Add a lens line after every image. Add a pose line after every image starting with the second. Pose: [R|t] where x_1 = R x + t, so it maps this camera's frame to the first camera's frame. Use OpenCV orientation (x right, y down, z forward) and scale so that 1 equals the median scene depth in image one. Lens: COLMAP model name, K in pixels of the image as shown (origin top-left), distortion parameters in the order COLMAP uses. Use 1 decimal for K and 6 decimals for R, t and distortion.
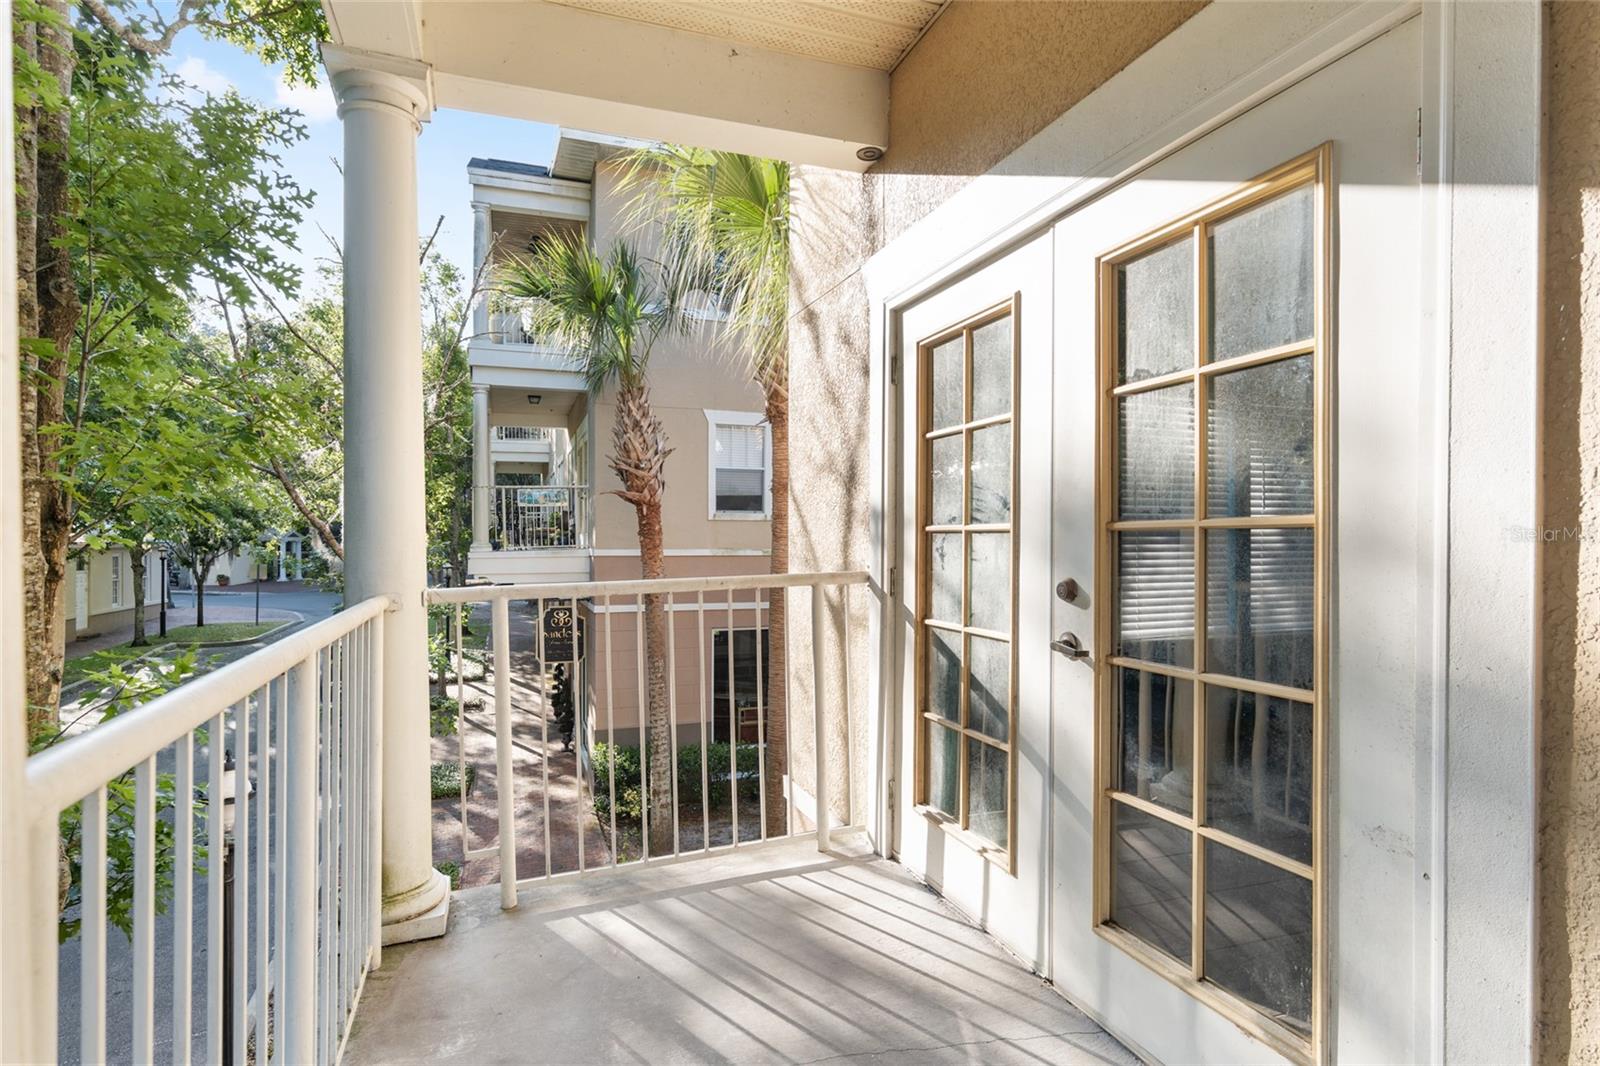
lens RADIAL K [[813.2, 0, 801.9], [0, 813.2, 543.5], [0, 0, 1]] dist [-0.002461, 0.001221]
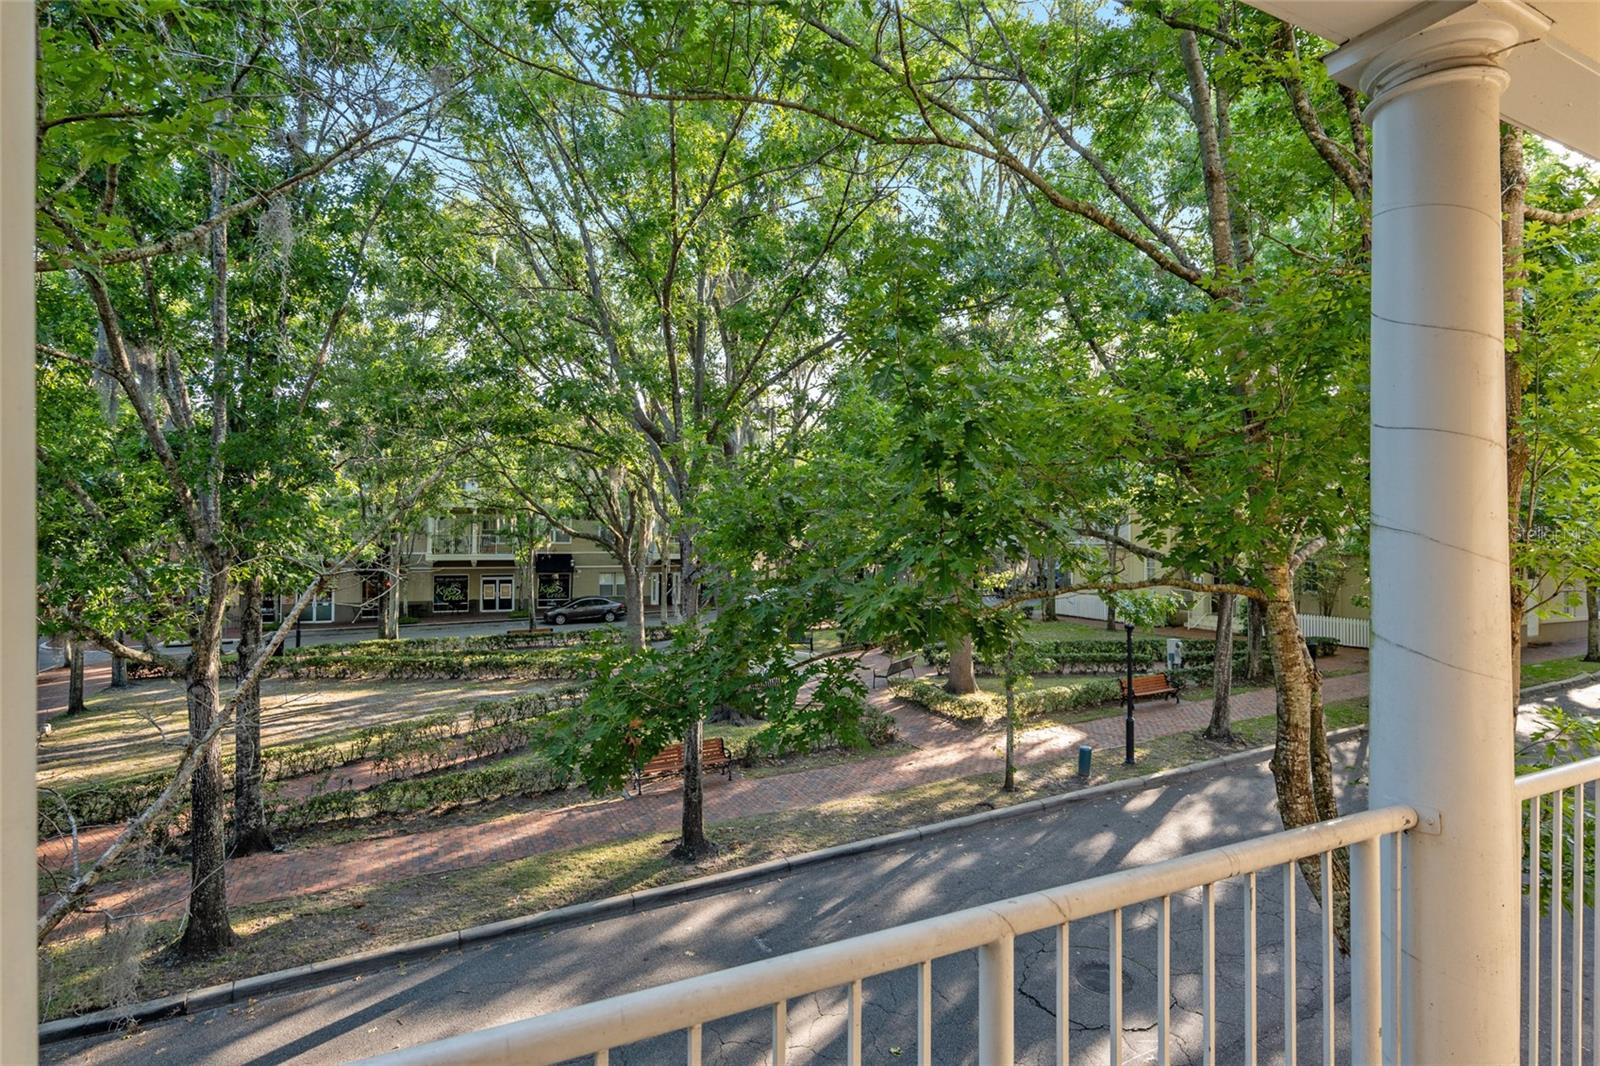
lens RADIAL K [[788.0, 0, 800.0], [0, 788.0, 533.0], [0, 0, 1]] dist [0.010724, -0.000248]
pose [[0.101035, -0.008528, -0.994846, 0.096802], [-0.002295, 0.999959, -0.008805, -0.034204], [0.994880, 0.003173, 0.101012, -0.108702]]
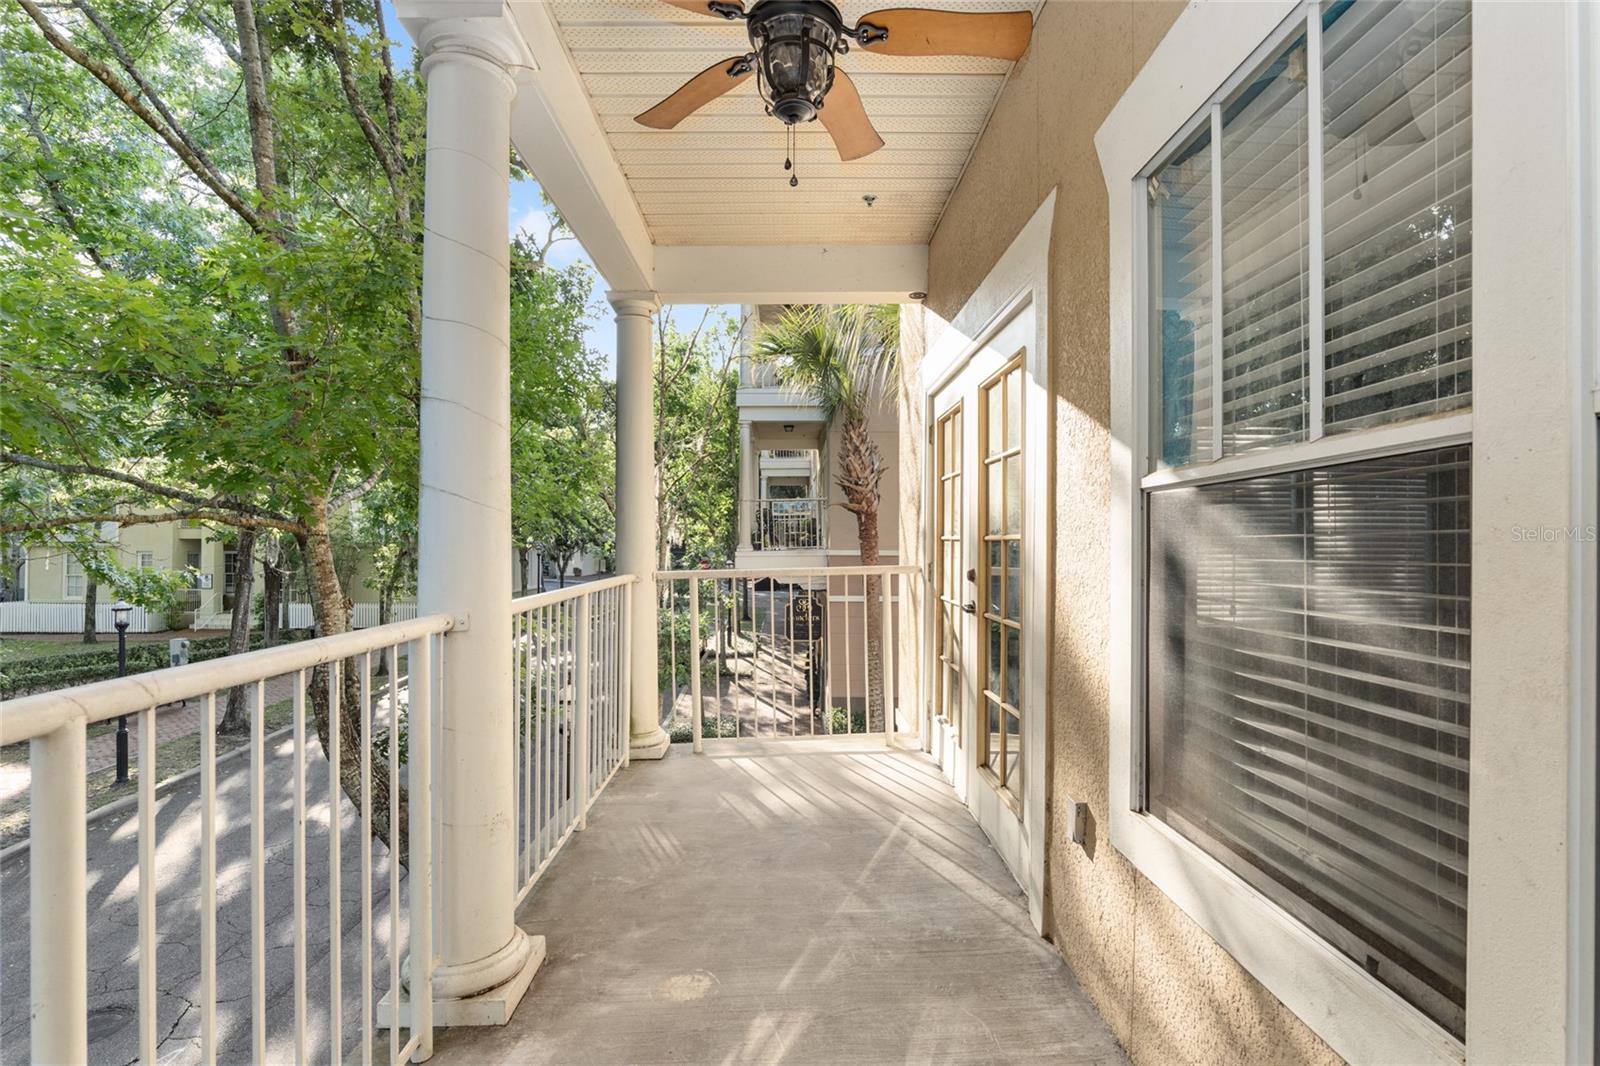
lens RADIAL K [[767.4, 0, 800.0], [0, 767.4, 533.0], [0, 0, 1]] dist [-0.015378, 0.000126]
pose [[0.943270, -0.001411, -0.332023, 0.100543], [-0.003726, 0.999883, -0.014834, -0.001217], [0.332005, 0.015229, 0.943155, -0.124966]]
